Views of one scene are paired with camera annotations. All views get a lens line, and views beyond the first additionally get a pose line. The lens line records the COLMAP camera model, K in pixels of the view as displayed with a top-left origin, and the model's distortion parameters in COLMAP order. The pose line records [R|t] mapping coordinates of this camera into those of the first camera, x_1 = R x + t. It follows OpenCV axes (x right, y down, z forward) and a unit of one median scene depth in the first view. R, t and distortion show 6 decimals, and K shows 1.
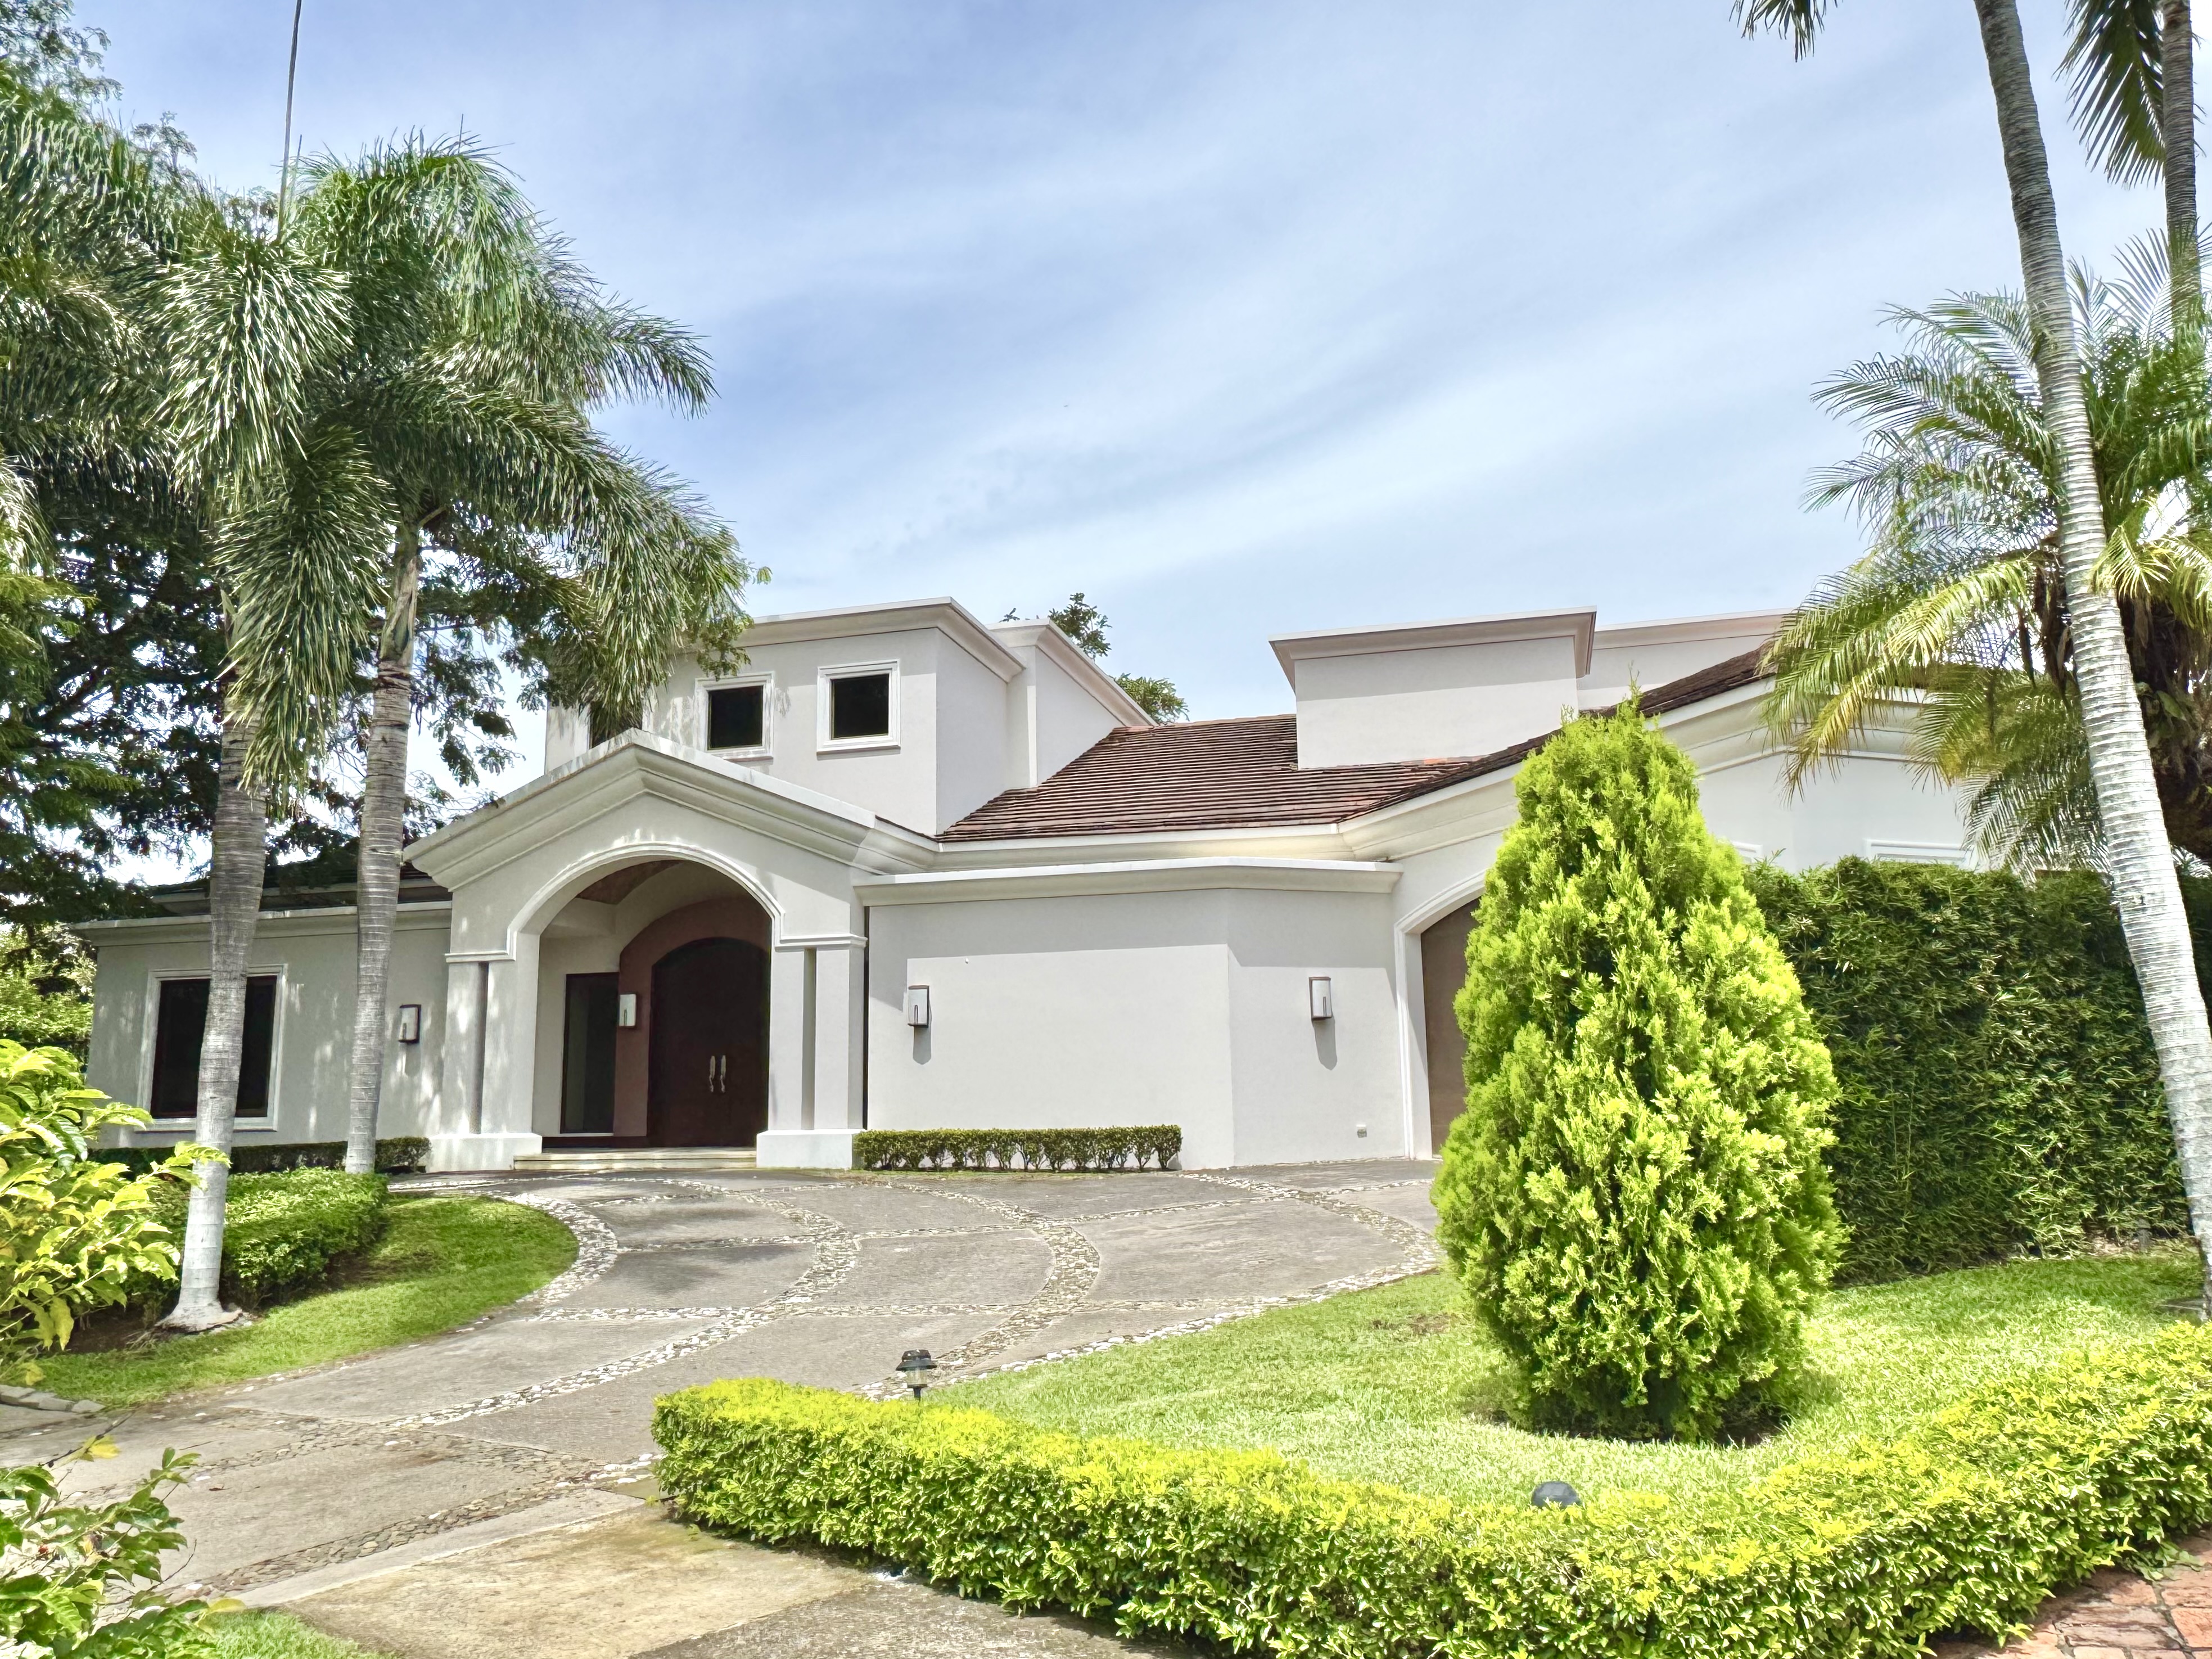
lens RADIAL K [[1561.0, 0, 1106.0], [0, 1561.0, 829.5], [0, 0, 1]] dist [0.001113, 0.000097]
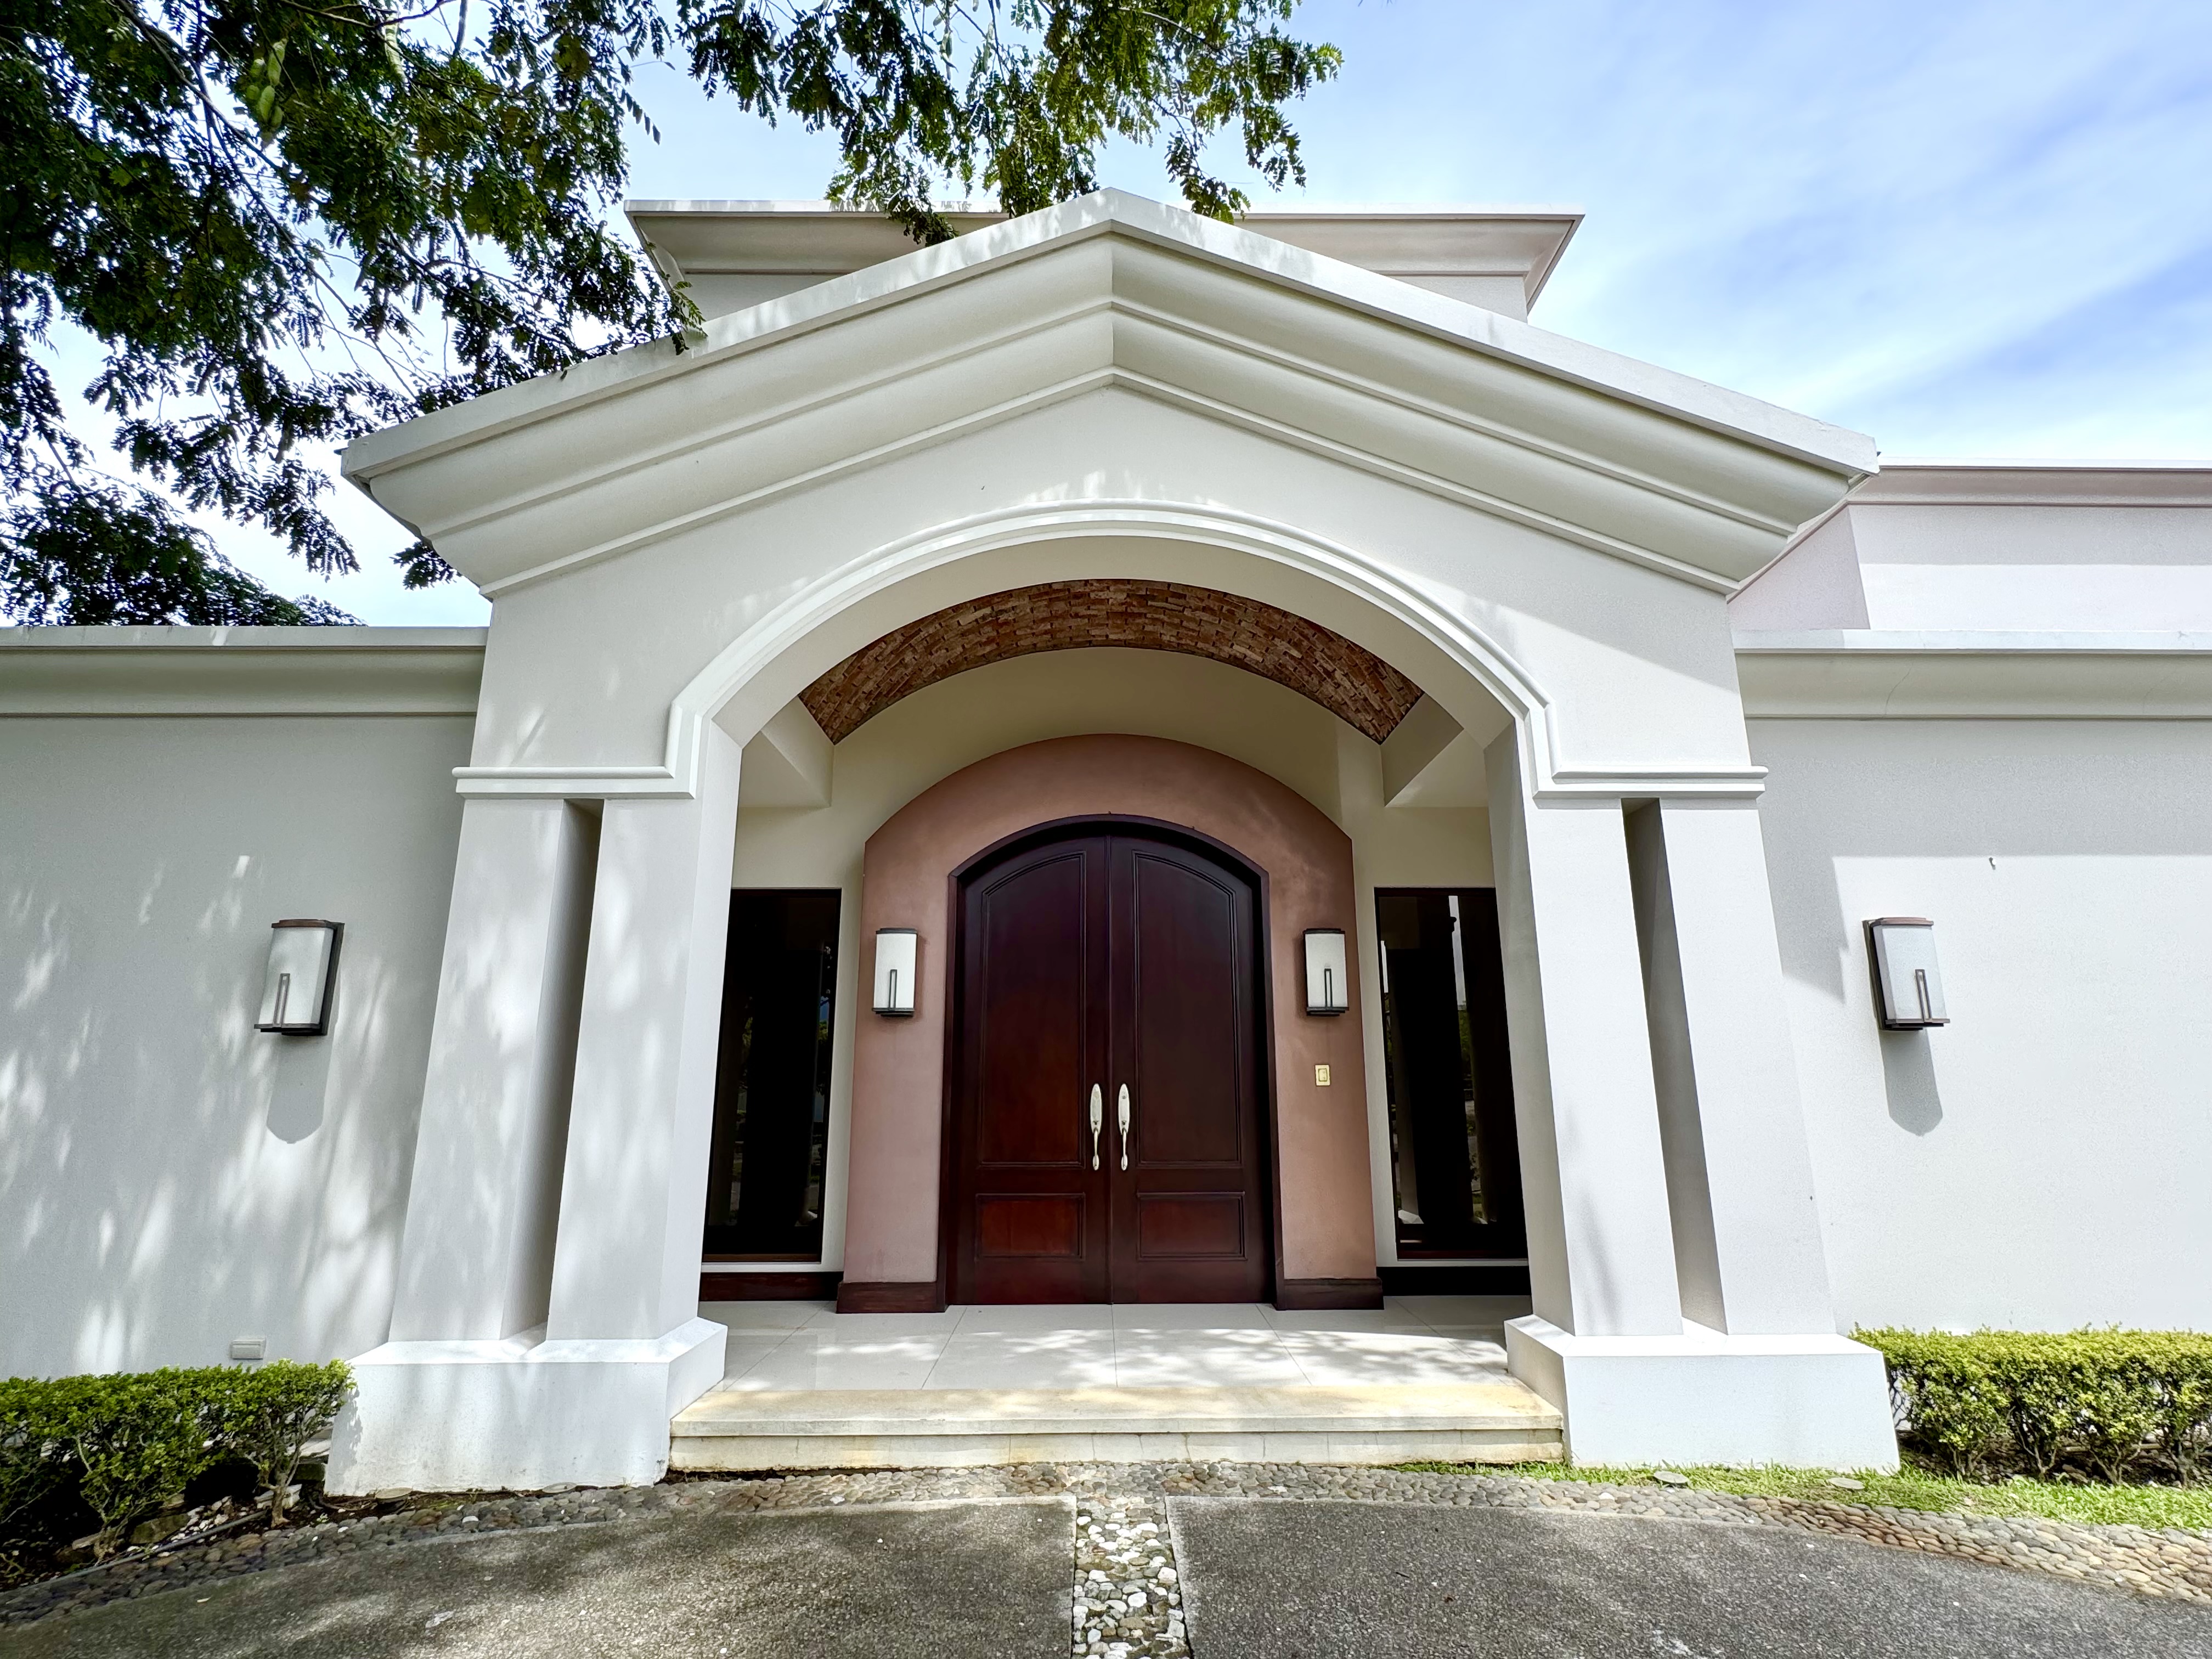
lens RADIAL K [[1079.8, 0, 1106.0], [0, 1079.8, 829.5], [0, 0, 1]] dist [0.000625, 0.000179]
pose [[0.962861, 0.077332, 0.258685, -0.356449], [-0.058973, 0.995207, -0.078005, 0.104799], [-0.263477, 0.059853, 0.962807, 0.759713]]
